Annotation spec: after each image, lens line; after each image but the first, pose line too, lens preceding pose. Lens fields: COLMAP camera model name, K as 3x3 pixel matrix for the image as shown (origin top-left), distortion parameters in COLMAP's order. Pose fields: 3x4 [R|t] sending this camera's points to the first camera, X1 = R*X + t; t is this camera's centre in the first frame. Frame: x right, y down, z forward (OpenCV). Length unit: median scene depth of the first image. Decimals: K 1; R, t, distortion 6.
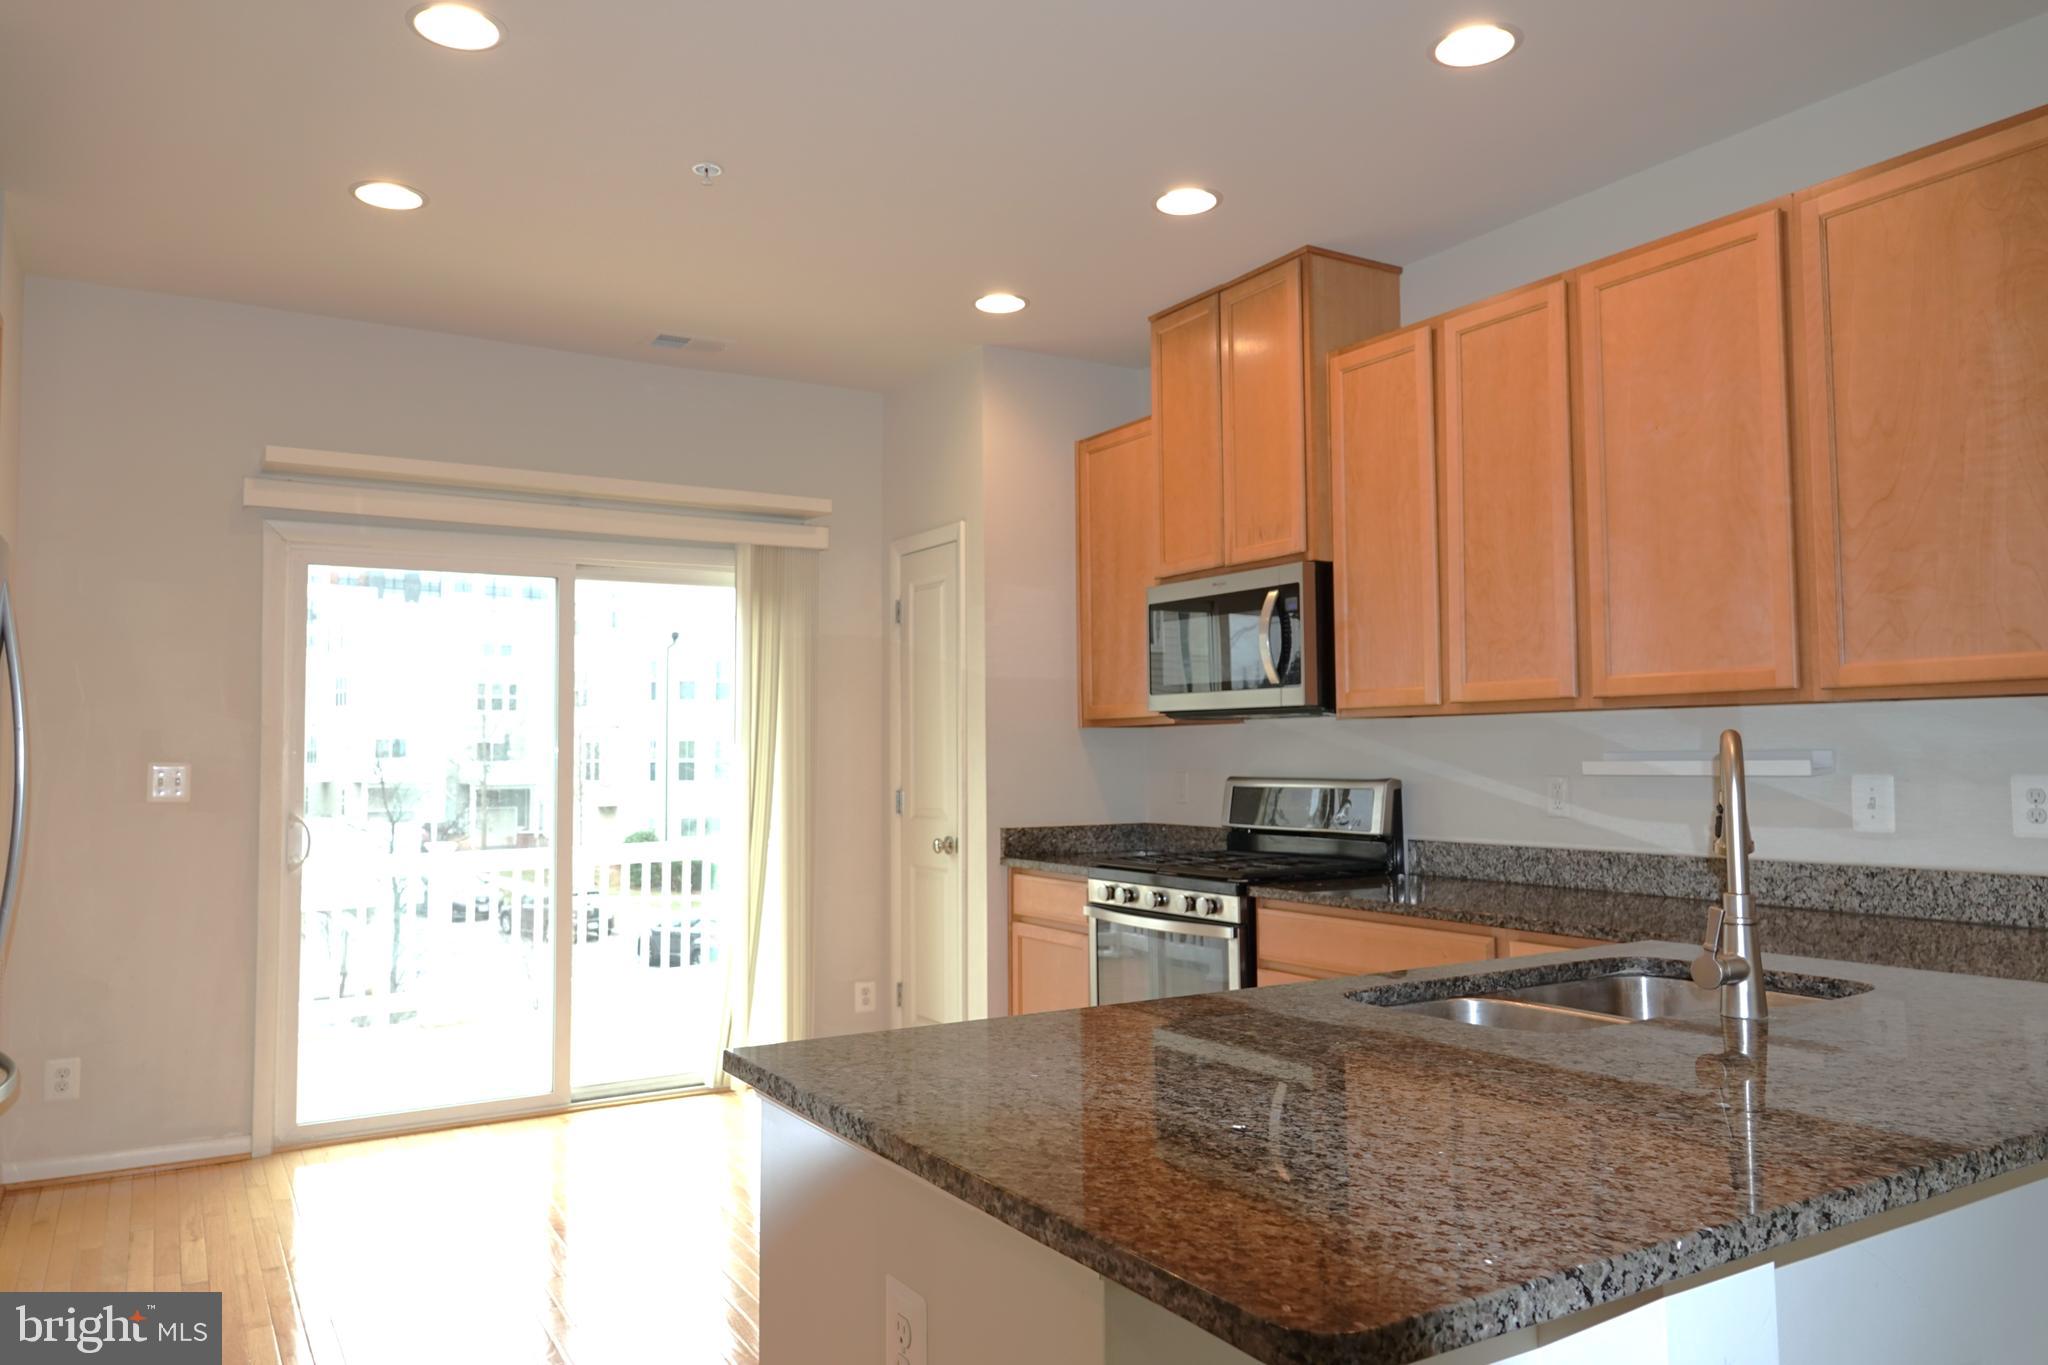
lens RADIAL K [[1463.6, 0, 1016.1], [0, 1463.6, 682.7], [0, 0, 1]] dist [0.039337, 0.002194]
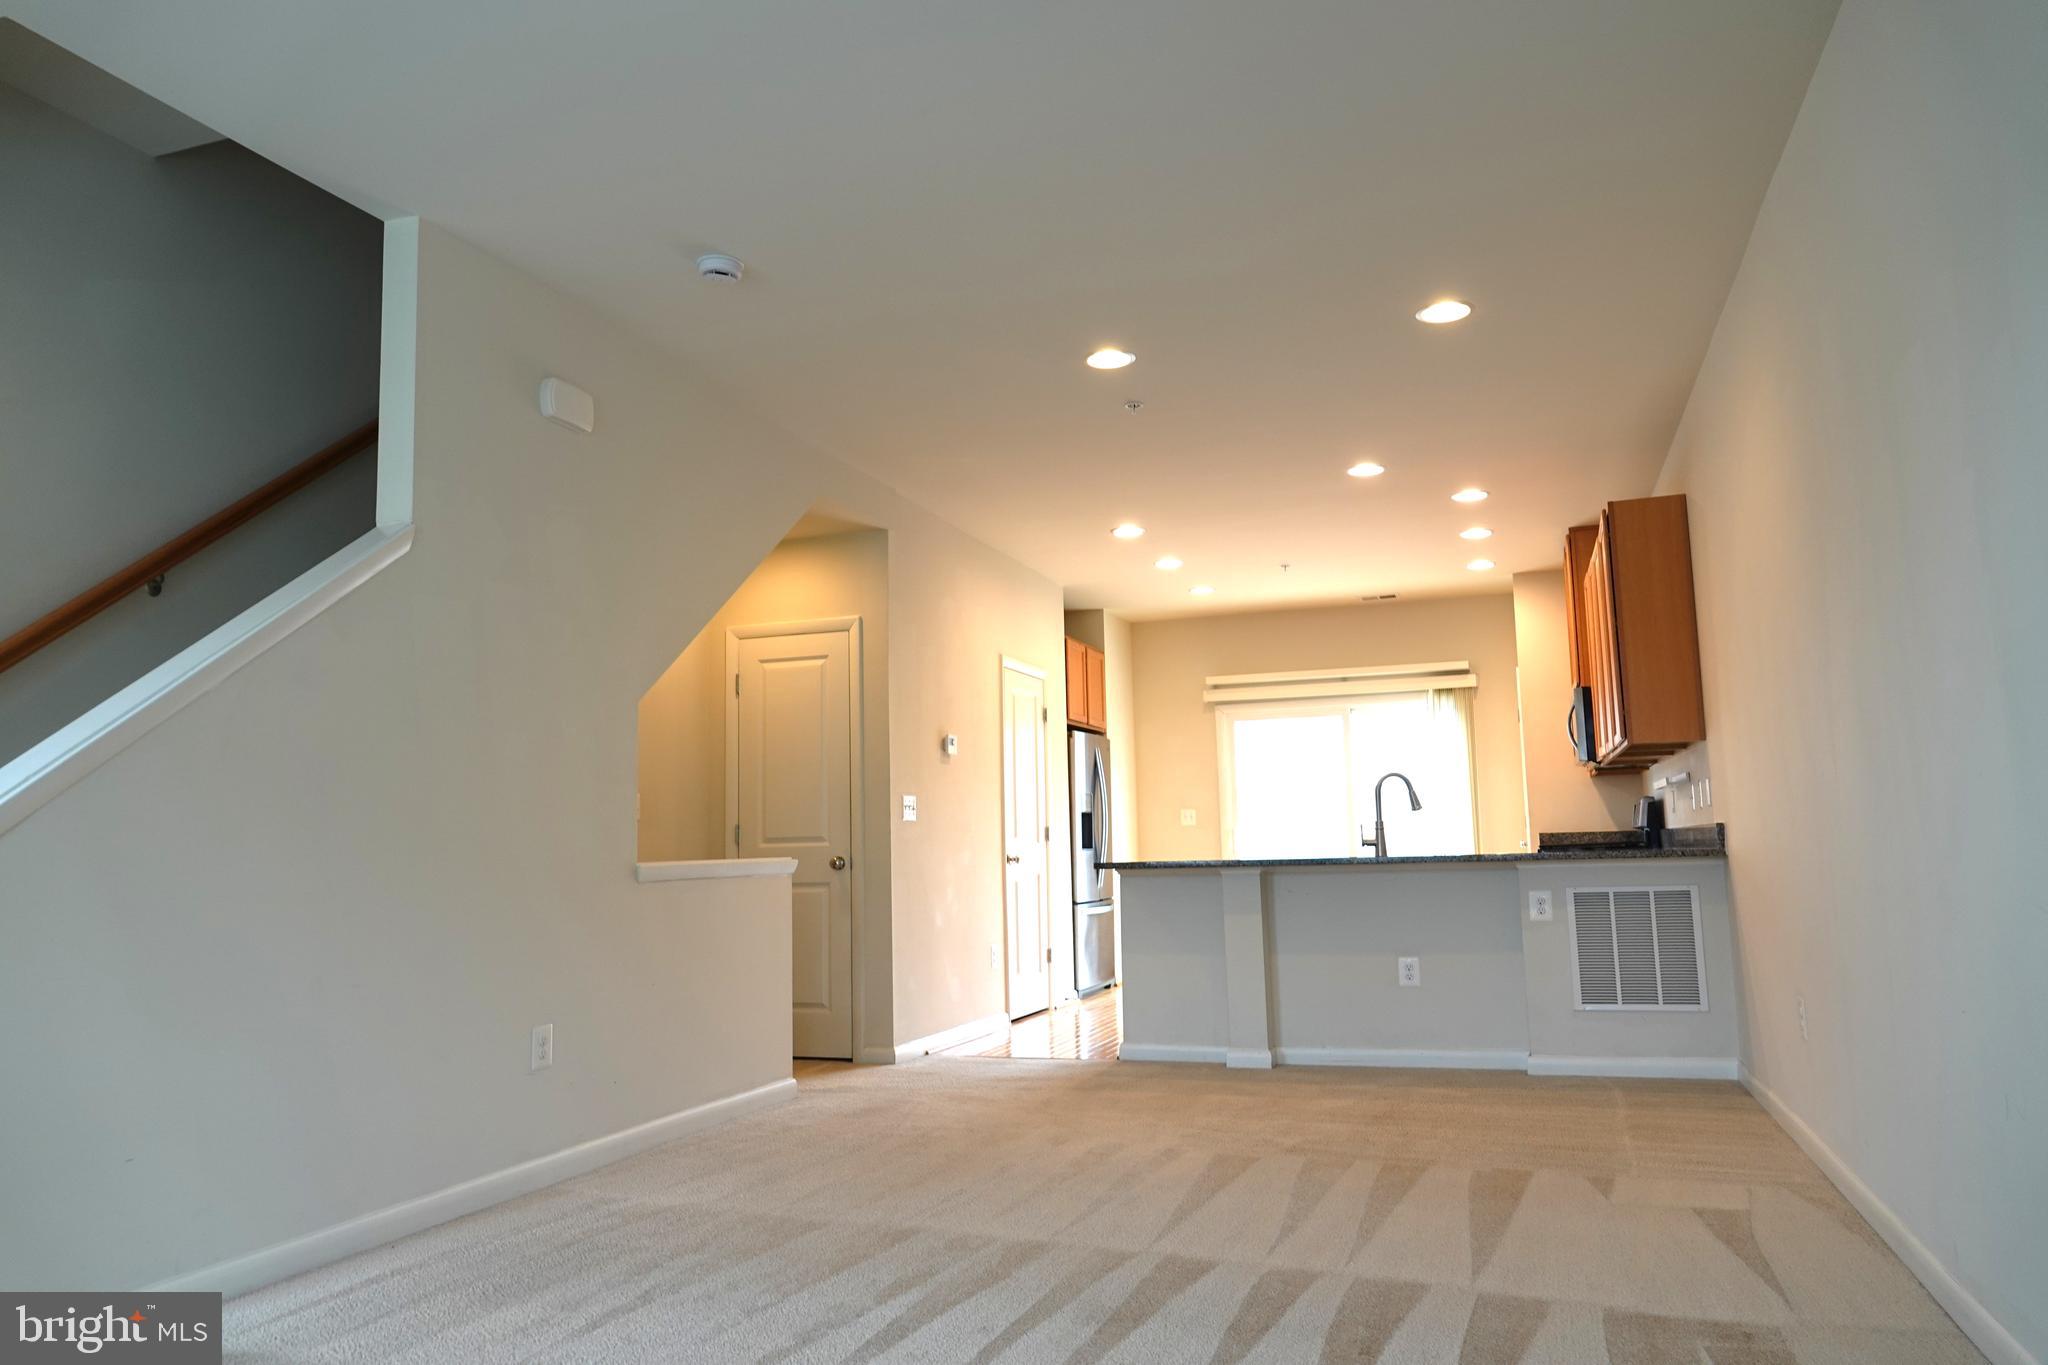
lens RADIAL K [[1463.6, 0, 1015.0], [0, 1463.6, 679.9], [0, 0, 1]] dist [0.039337, 0.002194]
pose [[0.639068, -0.100178, -0.762598, 1.228649], [0.062439, 0.994966, -0.078379, 0.013918], [0.766611, 0.002473, 0.642107, -0.867686]]
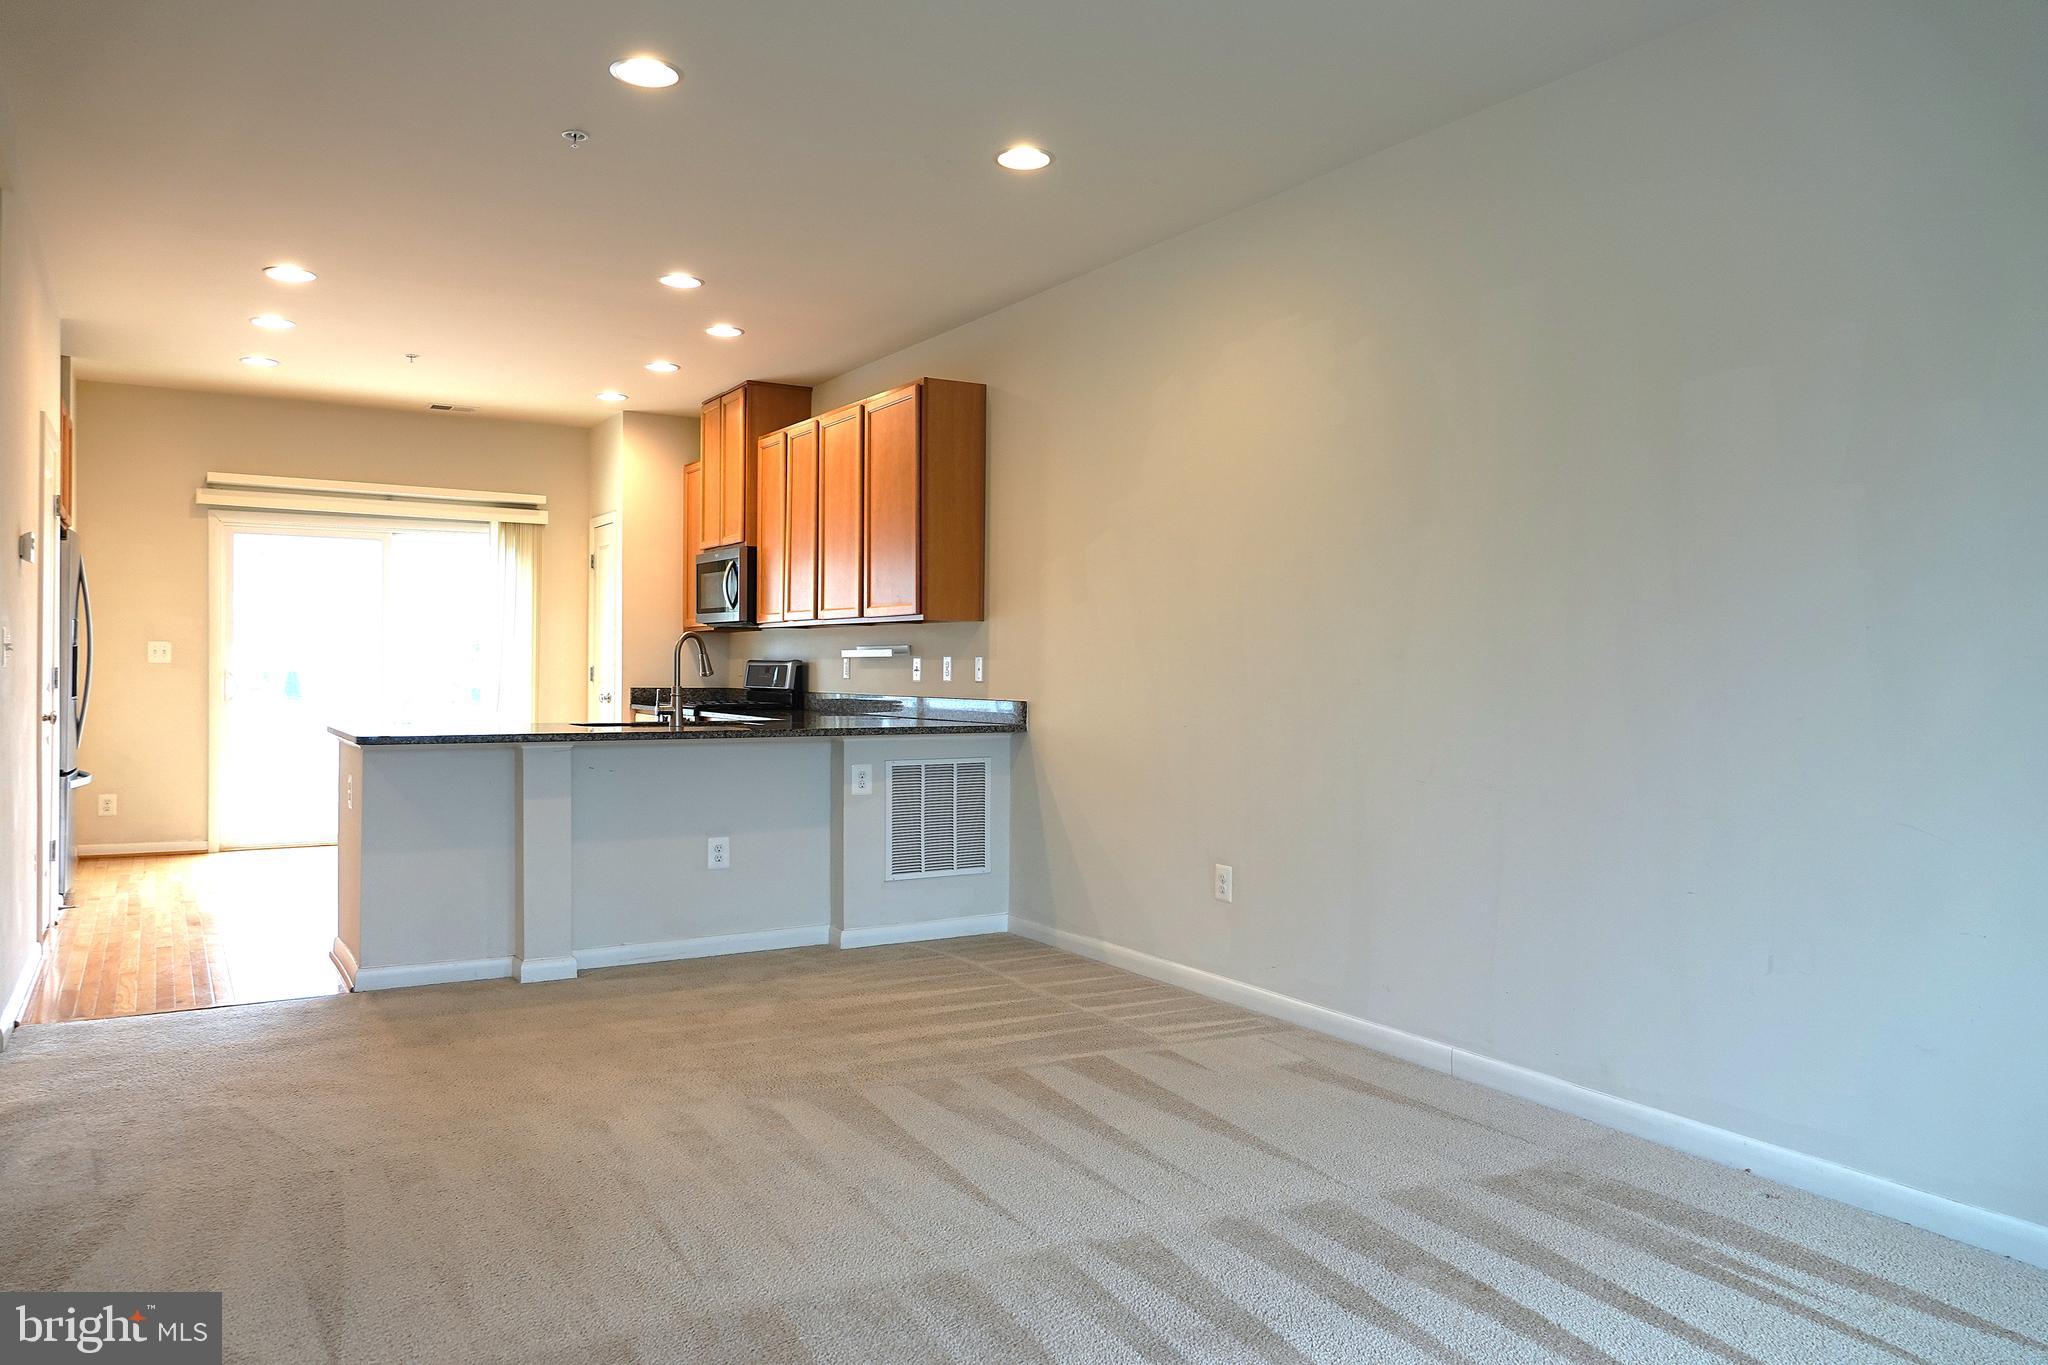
lens RADIAL K [[1463.6, 0, 1034.5], [0, 1463.6, 677.5], [0, 0, 1]] dist [0.039337, 0.002194]
pose [[0.999780, 0.015967, -0.013592, 0.617702], [-0.015141, 0.998150, 0.058884, -0.030484], [0.014507, -0.058666, 0.998172, -0.945652]]
